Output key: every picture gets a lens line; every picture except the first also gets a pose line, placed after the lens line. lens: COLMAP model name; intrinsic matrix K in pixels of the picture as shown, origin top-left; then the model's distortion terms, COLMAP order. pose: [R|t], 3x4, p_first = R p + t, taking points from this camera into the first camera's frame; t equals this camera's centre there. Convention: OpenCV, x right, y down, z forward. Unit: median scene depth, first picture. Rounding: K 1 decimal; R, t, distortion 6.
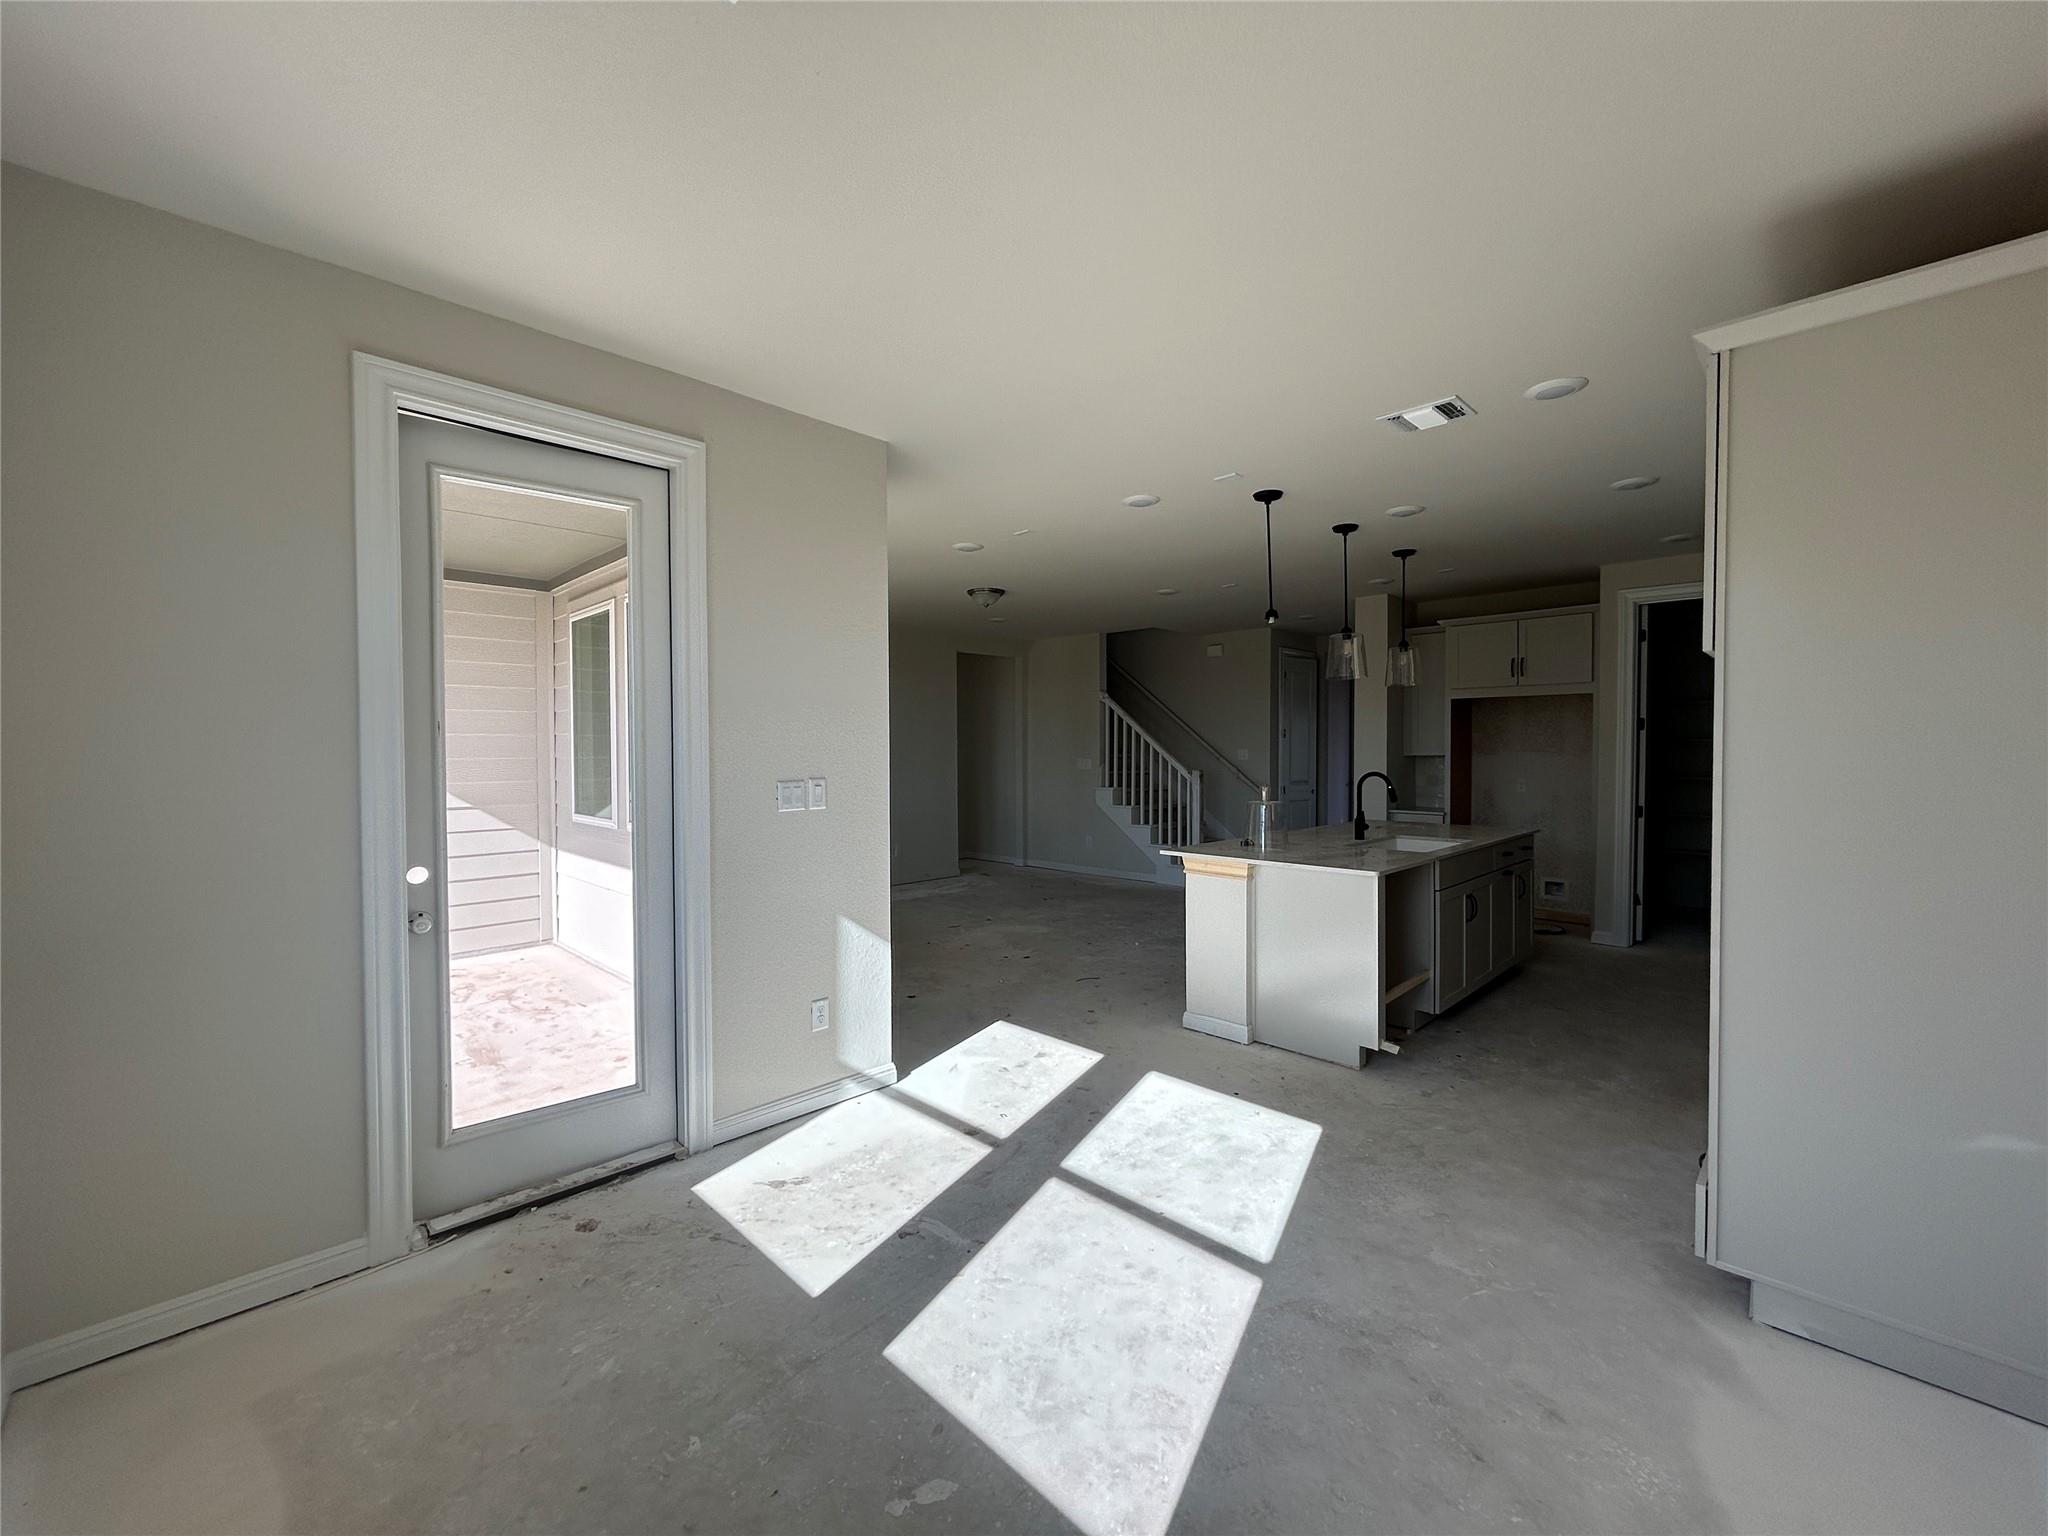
lens RADIAL K [[832.4, 0, 1015.4], [0, 832.4, 760.5], [0, 0, 1]] dist [-0.000303, 0.001482]
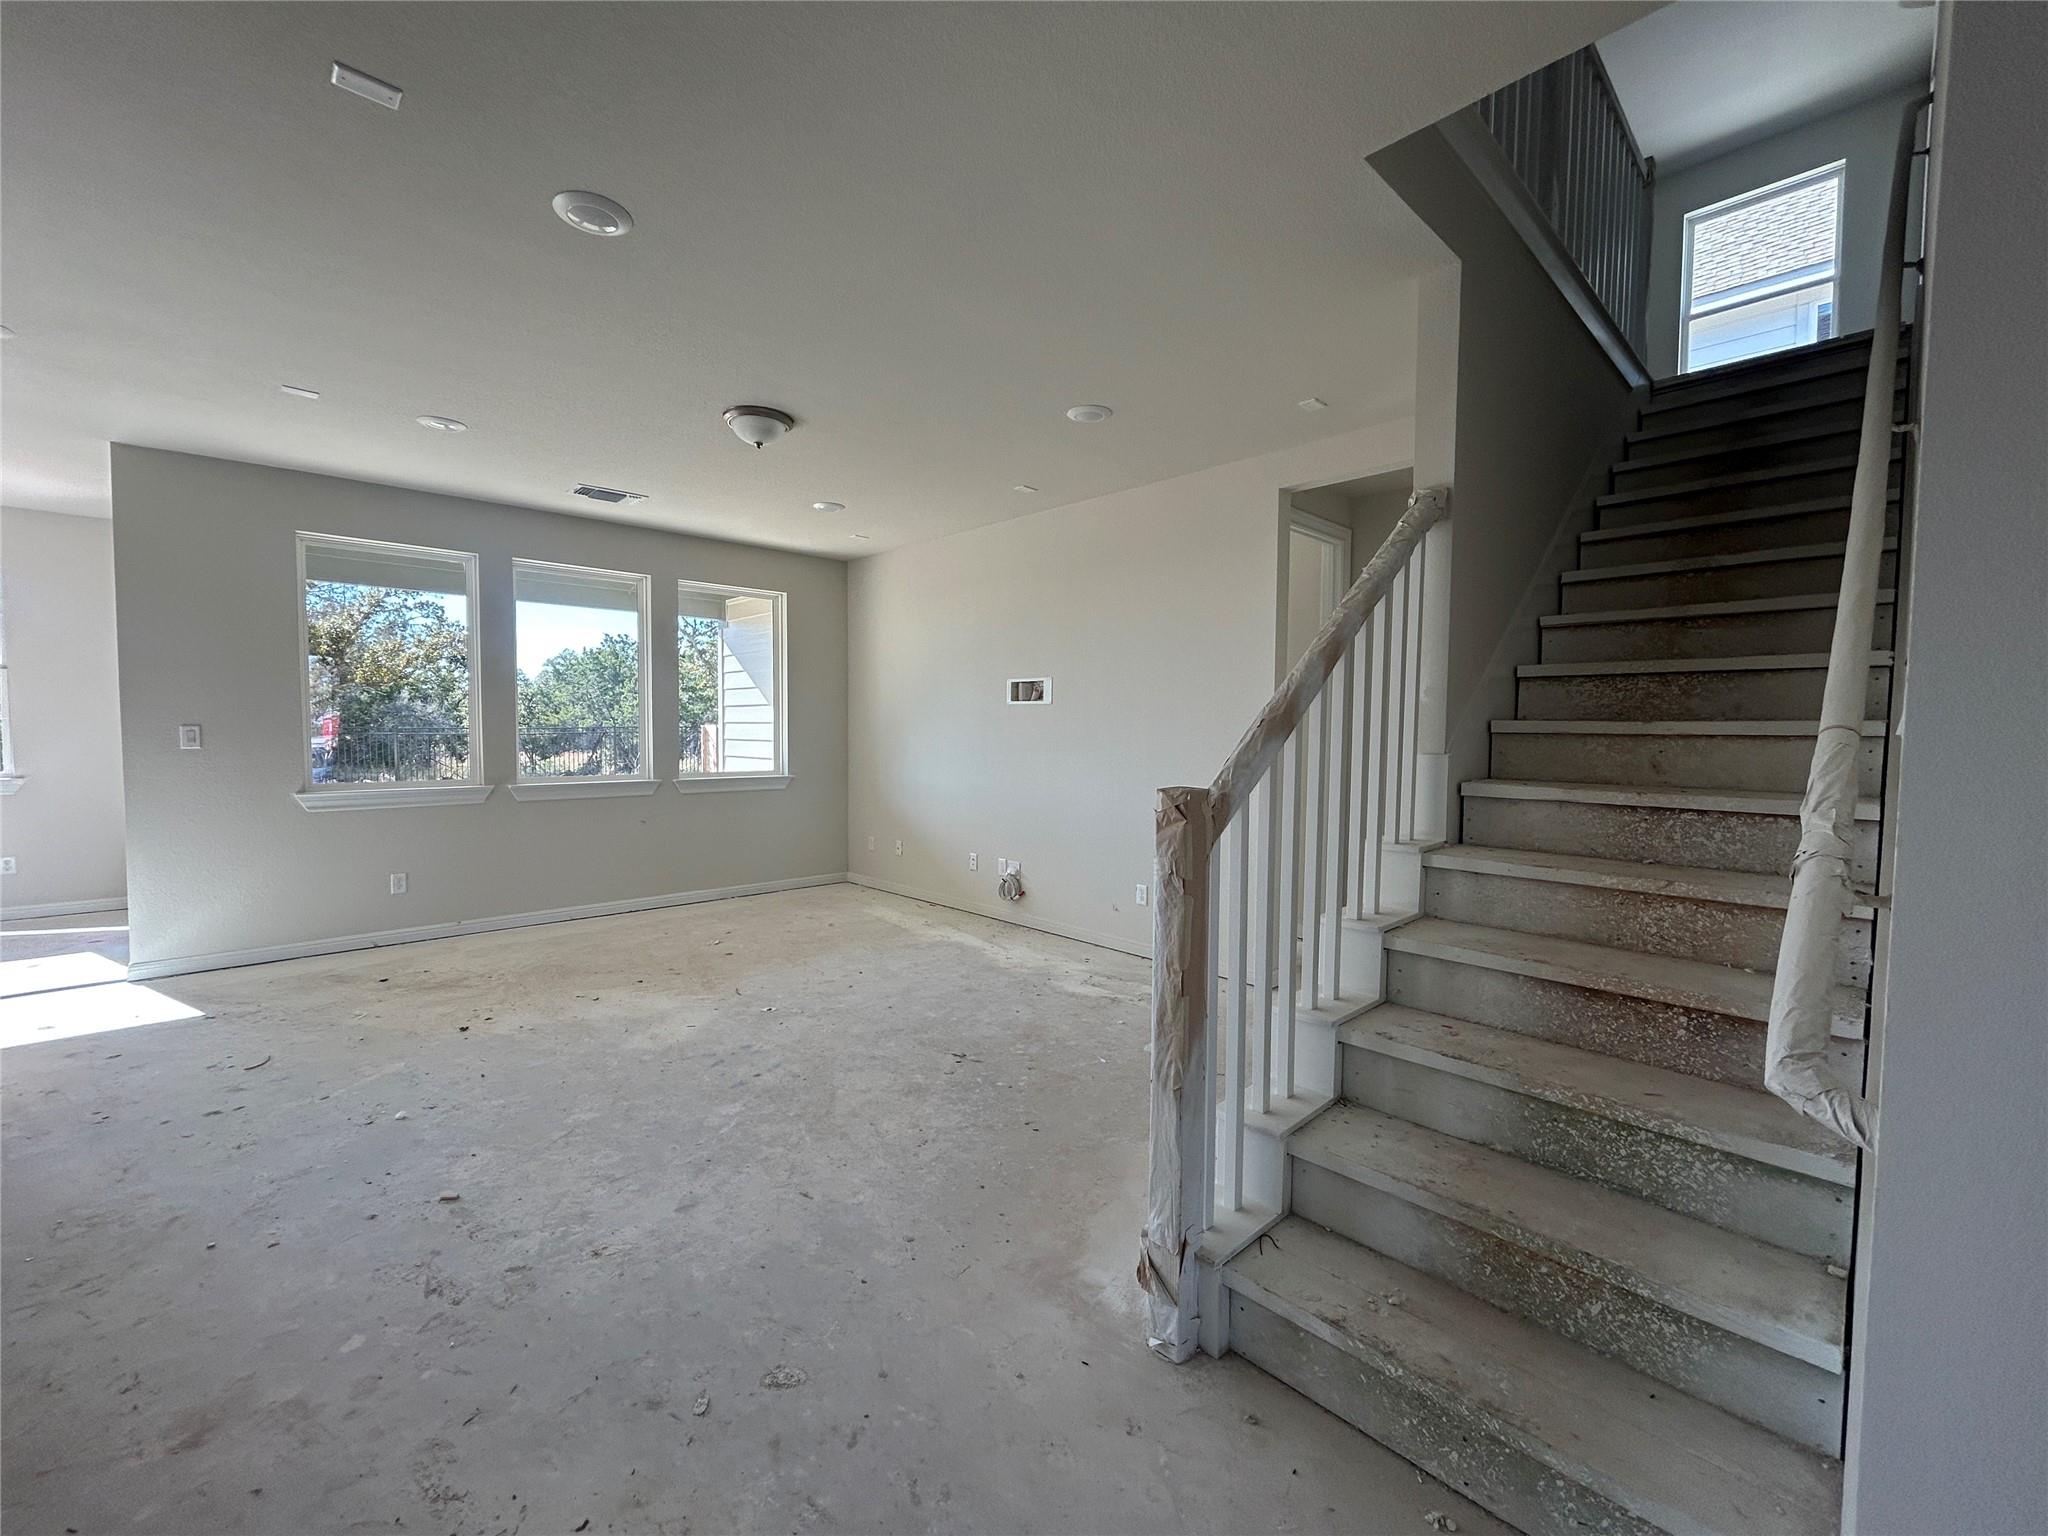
lens RADIAL K [[832.4, 0, 1023.0], [0, 832.4, 765.9], [0, 0, 1]] dist [-0.000303, 0.001482]
pose [[-0.017038, 0.047335, -0.998734, 1.012701], [-0.021225, 0.998637, 0.047693, -0.006189], [0.999630, 0.022010, -0.016010, 2.293090]]
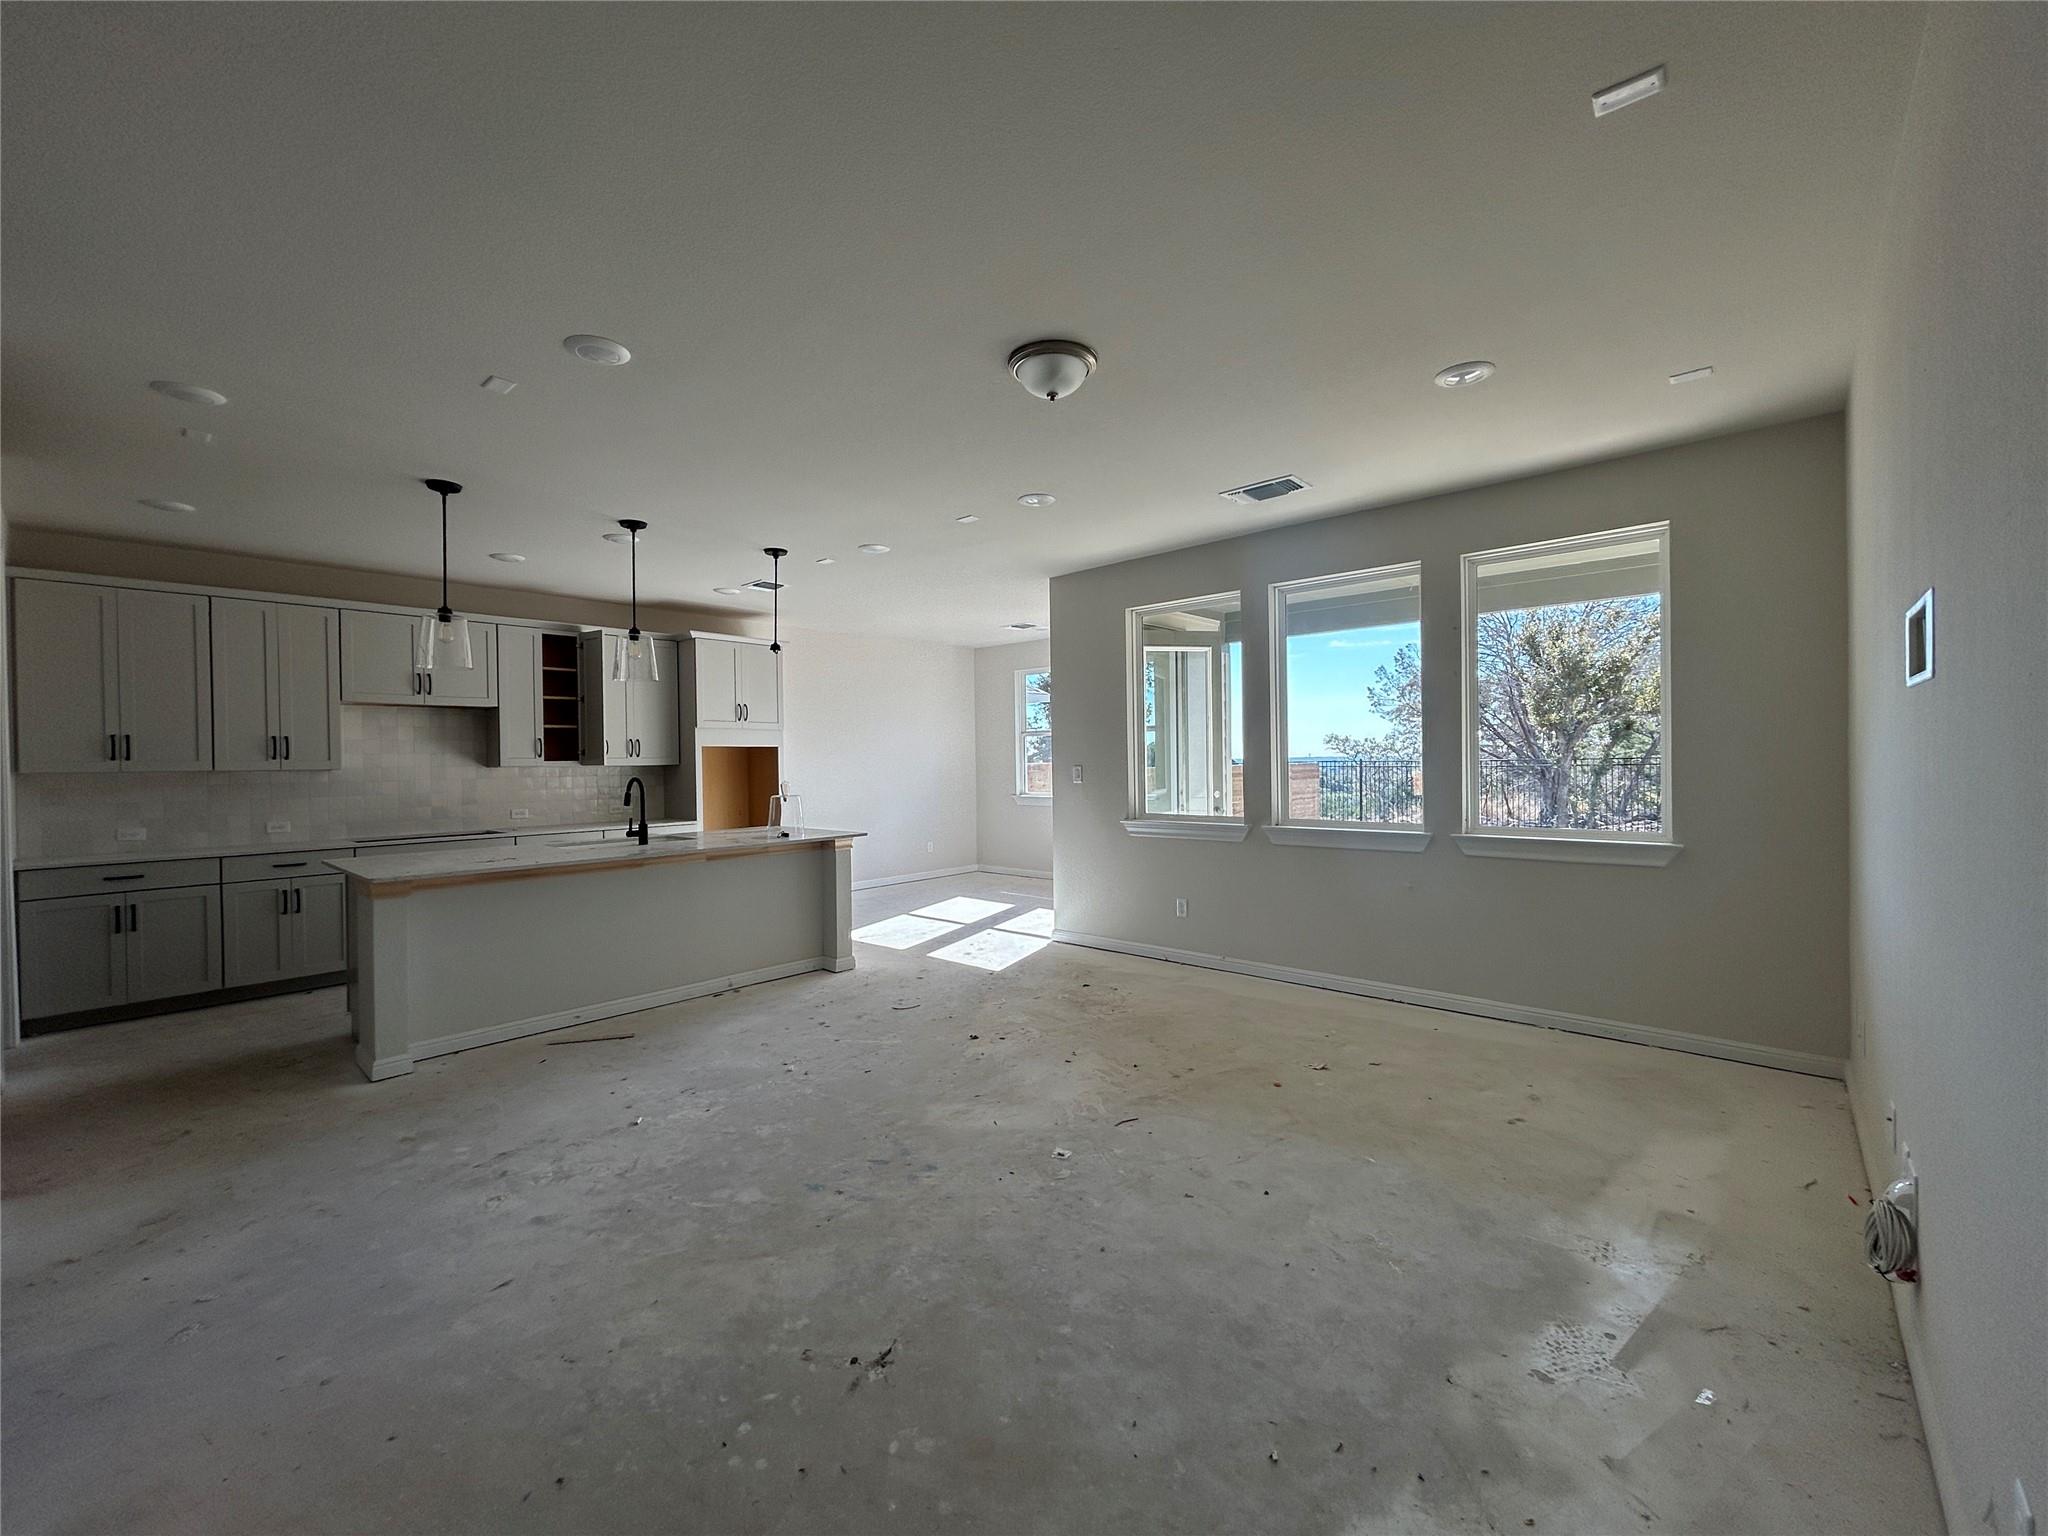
lens RADIAL K [[832.4, 0, 1017.2], [0, 832.4, 768.8], [0, 0, 1]] dist [-0.000303, 0.001482]
pose [[-0.998611, 0.016927, -0.049892, -0.006763], [0.015796, 0.999611, 0.022964, -0.017347], [0.050261, 0.022144, -0.998491, 2.749383]]
